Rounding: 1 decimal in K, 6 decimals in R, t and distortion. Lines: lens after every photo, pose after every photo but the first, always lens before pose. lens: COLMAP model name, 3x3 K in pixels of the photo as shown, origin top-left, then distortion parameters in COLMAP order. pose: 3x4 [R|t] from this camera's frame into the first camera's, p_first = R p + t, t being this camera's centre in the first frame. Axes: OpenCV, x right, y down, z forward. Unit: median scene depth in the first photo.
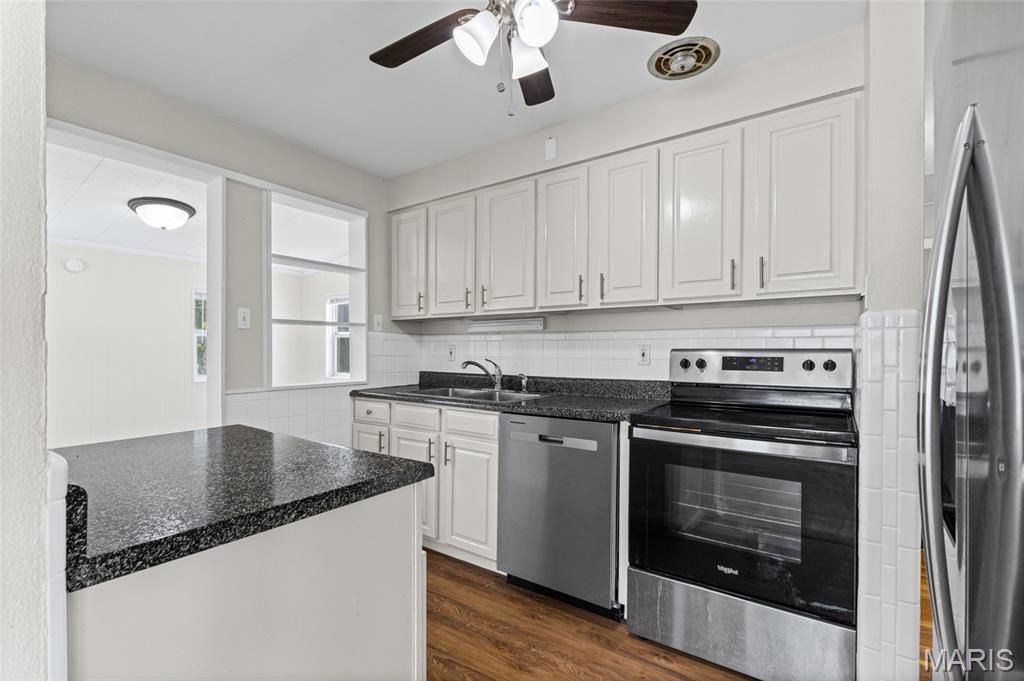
lens RADIAL K [[459.6, 0, 516.1], [0, 459.6, 349.7], [0, 0, 1]] dist [-0.001483, 0.001566]
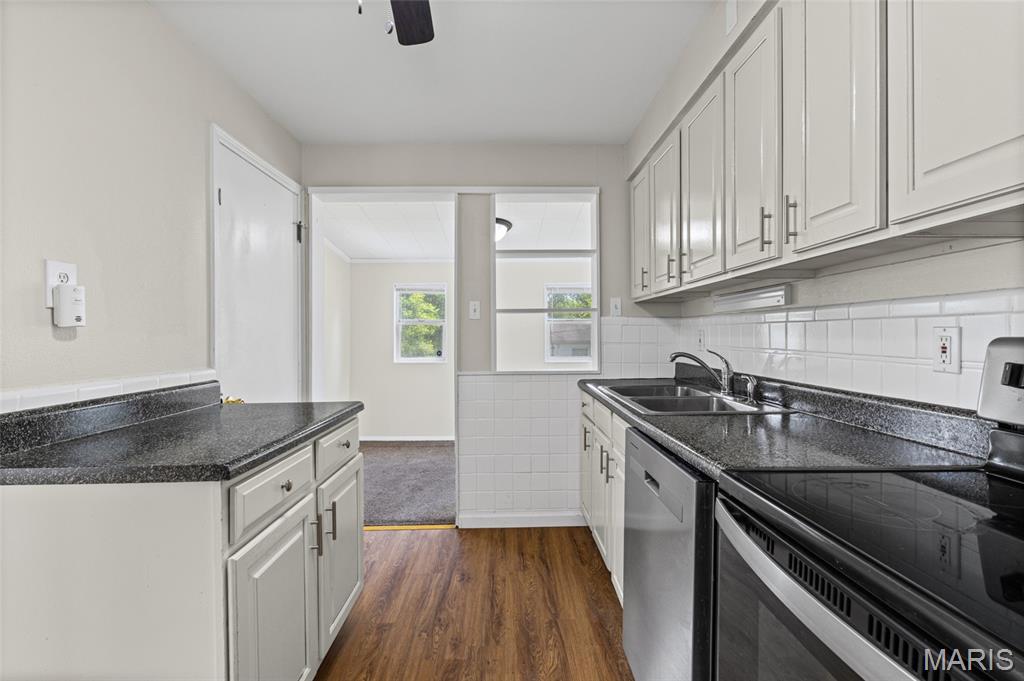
lens RADIAL K [[459.6, 0, 510.3], [0, 459.6, 331.7], [0, 0, 1]] dist [-0.001483, 0.001566]
pose [[0.592753, -0.009314, -0.805330, 0.381847], [0.007592, 0.999953, -0.005977, -0.006743], [0.805348, -0.002571, 0.592797, 0.380004]]
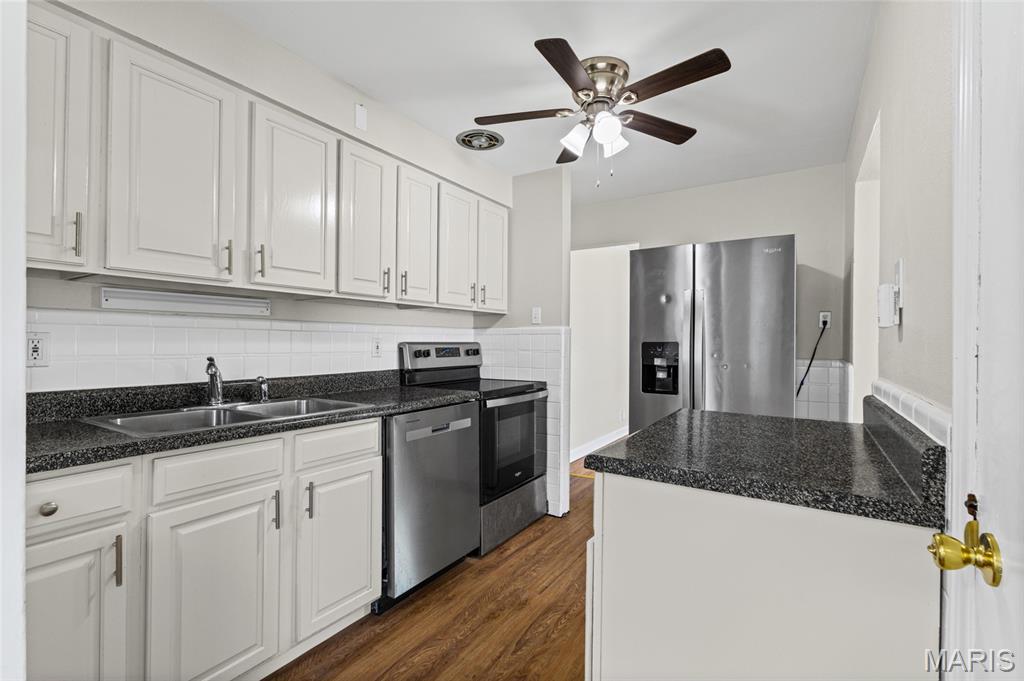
lens RADIAL K [[459.6, 0, 510.3], [0, 459.6, 343.4], [0, 0, 1]] dist [-0.001483, 0.001566]
pose [[-0.044475, -0.001797, 0.999009, -0.794601], [-0.004448, 0.999989, 0.001601, -0.001100], [-0.999001, -0.004373, -0.044483, 0.718864]]
